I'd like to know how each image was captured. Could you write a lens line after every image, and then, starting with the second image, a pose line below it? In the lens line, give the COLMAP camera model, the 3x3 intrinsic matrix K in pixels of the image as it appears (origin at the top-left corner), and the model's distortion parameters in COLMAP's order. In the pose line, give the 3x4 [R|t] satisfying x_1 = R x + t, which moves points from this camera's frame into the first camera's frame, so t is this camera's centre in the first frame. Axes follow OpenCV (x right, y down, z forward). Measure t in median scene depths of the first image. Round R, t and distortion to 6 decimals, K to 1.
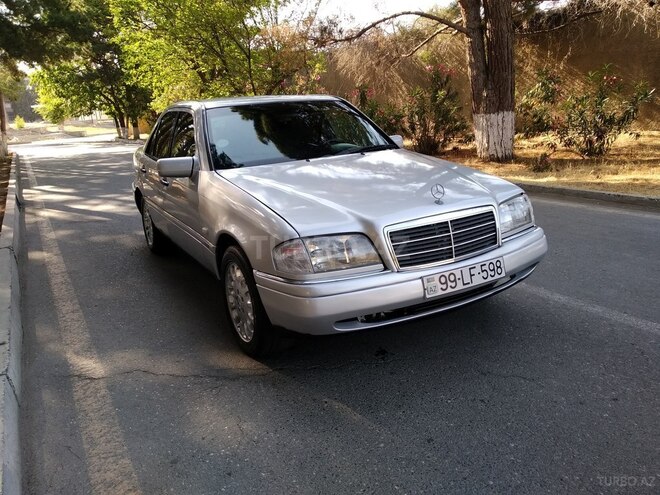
lens RADIAL K [[505.2, 0, 346.7], [0, 505.2, 248.5], [0, 0, 1]] dist [0.033388, -0.043739]
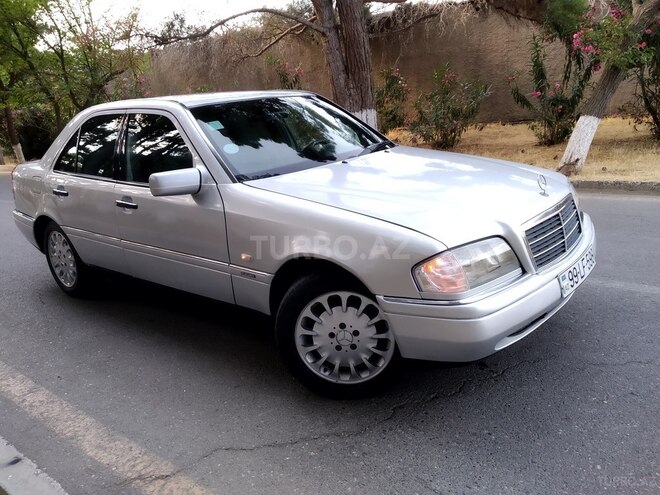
lens RADIAL K [[505.2, 0, 329.2], [0, 505.2, 245.1], [0, 0, 1]] dist [0.033388, -0.043739]
pose [[0.937789, -0.116956, 0.326914, -0.379045], [0.121402, 0.992580, 0.006849, -0.039426], [-0.325289, 0.033265, 0.945029, 0.186548]]
